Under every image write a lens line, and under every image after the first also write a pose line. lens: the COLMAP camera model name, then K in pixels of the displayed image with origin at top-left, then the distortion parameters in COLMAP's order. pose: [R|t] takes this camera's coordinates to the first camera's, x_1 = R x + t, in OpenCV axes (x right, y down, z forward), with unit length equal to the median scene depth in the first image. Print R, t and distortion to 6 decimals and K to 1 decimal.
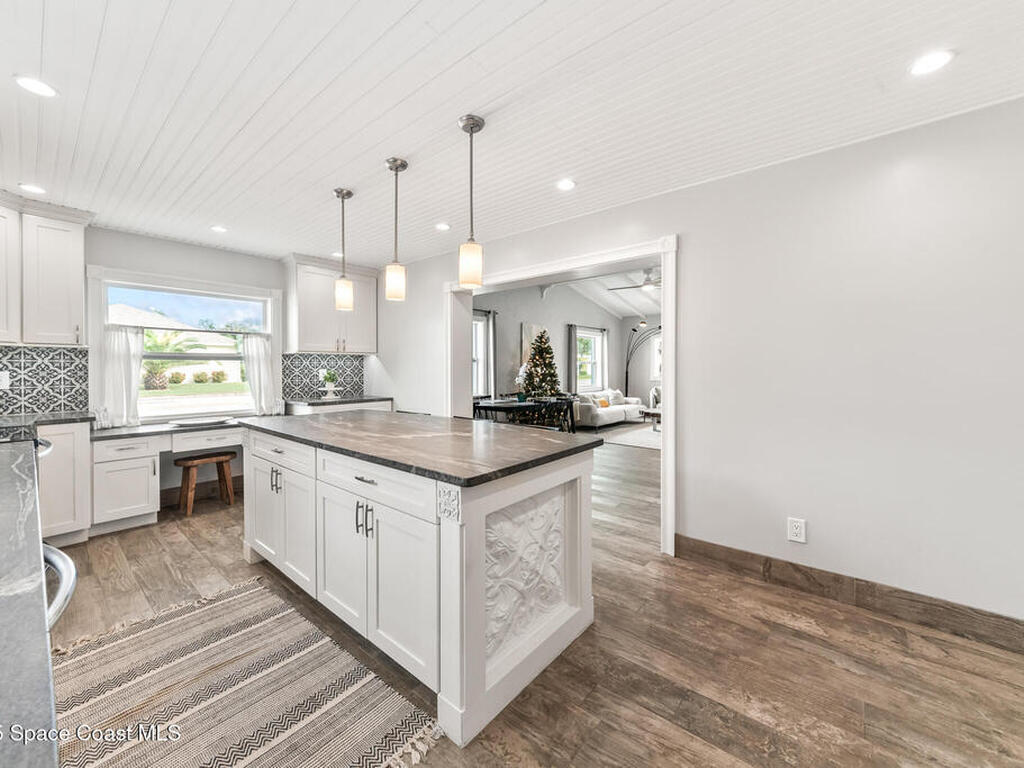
lens RADIAL K [[409.2, 0, 498.2], [0, 409.2, 373.2], [0, 0, 1]] dist [-0.003169, 0.001151]
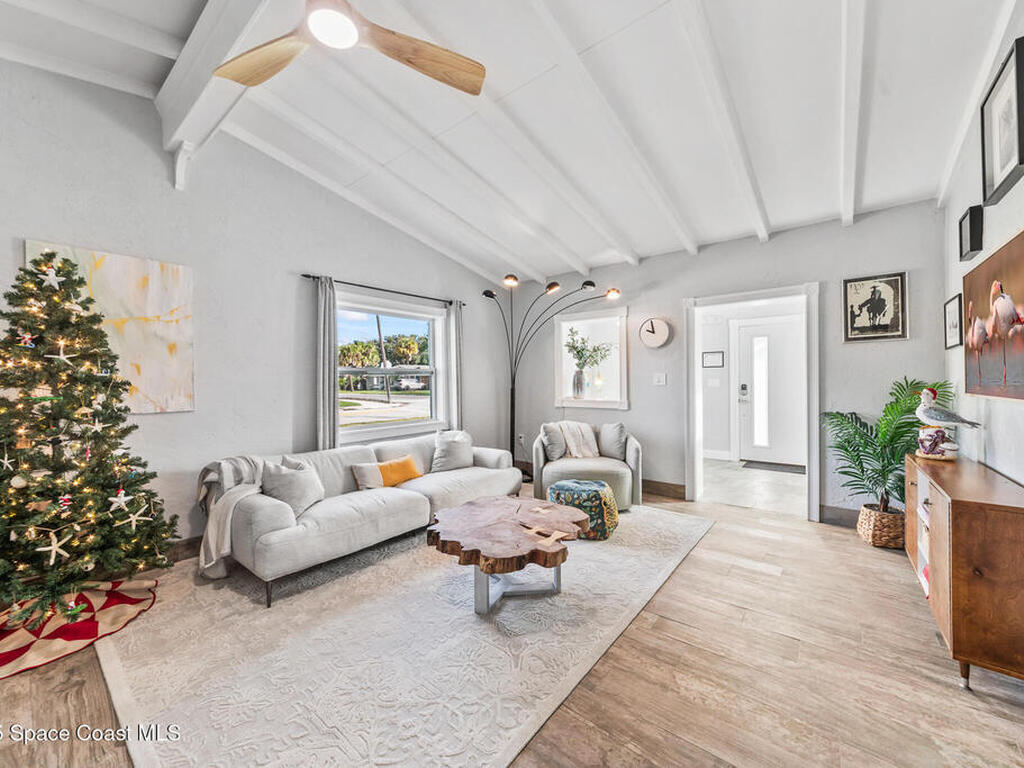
lens RADIAL K [[409.2, 0, 517.5], [0, 409.2, 379.9], [0, 0, 1]] dist [-0.003169, 0.001151]
pose [[0.999261, -0.009854, 0.037150, 0.415954], [0.010417, 0.999833, -0.015003, -0.010289], [-0.036996, 0.015379, 0.999197, 0.688811]]
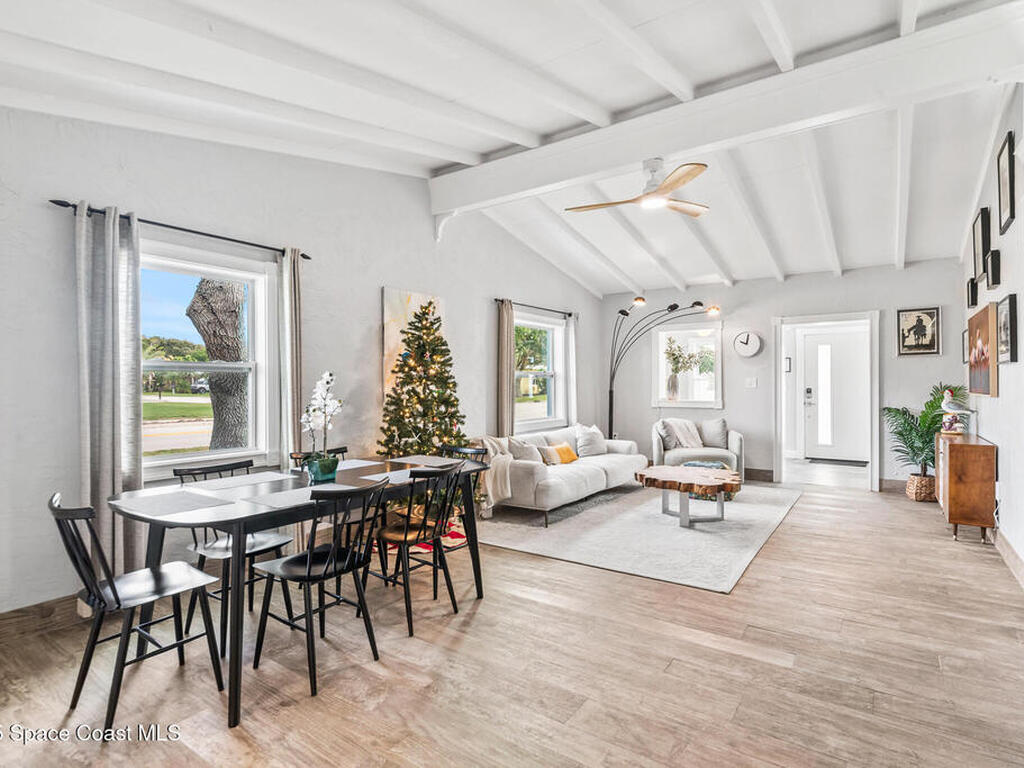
lens RADIAL K [[570.0, 0, 501.6], [0, 570.0, 382.7], [0, 0, 1]] dist [-0.000365, -0.005466]
pose [[0.994214, -0.003365, 0.107367, 0.118083], [0.005102, 0.999861, -0.015904, -0.005209], [-0.107298, 0.016359, 0.994092, 0.348767]]
